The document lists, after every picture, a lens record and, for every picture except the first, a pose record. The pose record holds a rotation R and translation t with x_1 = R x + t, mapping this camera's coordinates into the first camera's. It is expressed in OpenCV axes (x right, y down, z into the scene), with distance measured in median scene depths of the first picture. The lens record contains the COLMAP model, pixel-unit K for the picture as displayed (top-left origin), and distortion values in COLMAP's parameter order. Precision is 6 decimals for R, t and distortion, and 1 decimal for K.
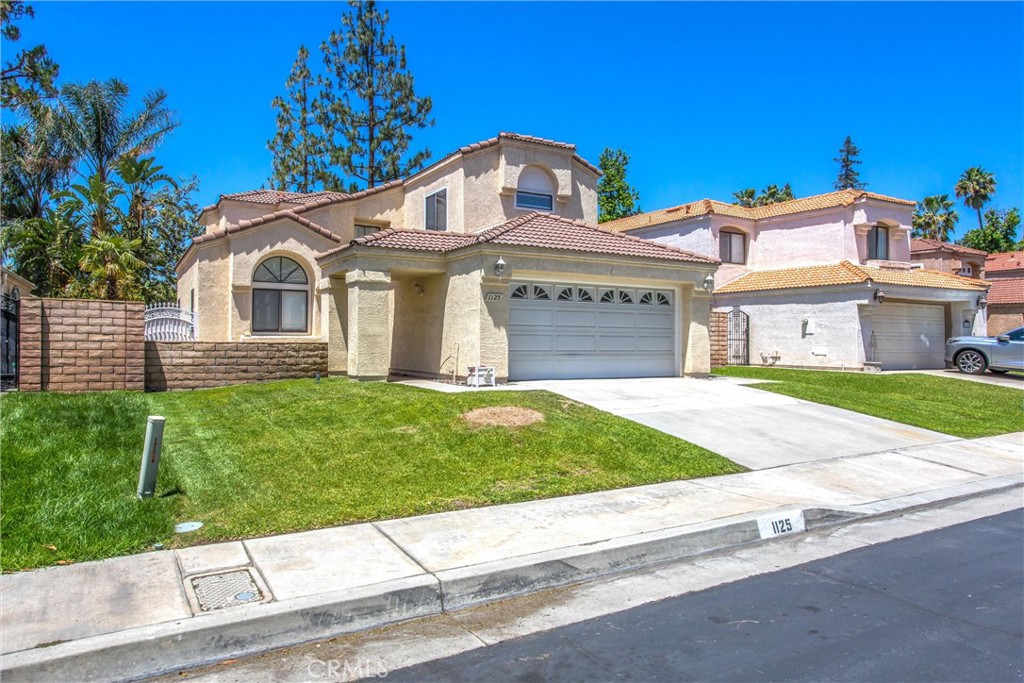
lens RADIAL K [[649.2, 0, 509.4], [0, 649.2, 339.2], [0, 0, 1]] dist [-0.014700, 0.005053]
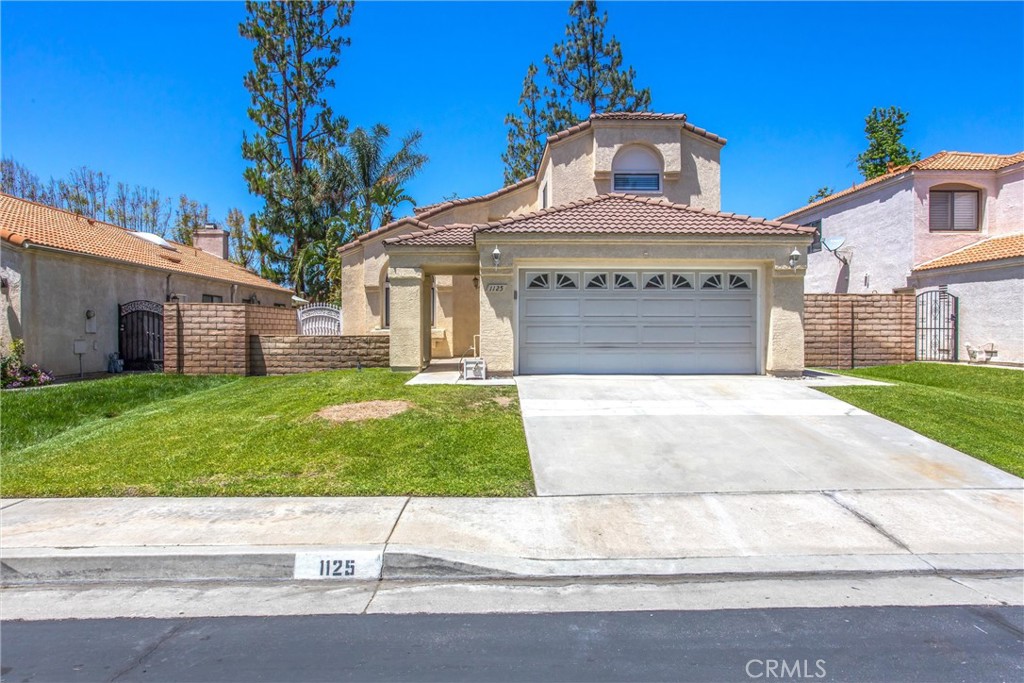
lens RADIAL K [[613.8, 0, 513.7], [0, 613.8, 341.0], [0, 0, 1]] dist [-0.024343, 0.019980]
pose [[0.882631, 0.000214, -0.470066, 0.386034], [0.008022, 0.999847, 0.015517, 0.000429], [0.469998, -0.017467, 0.882495, 0.178075]]
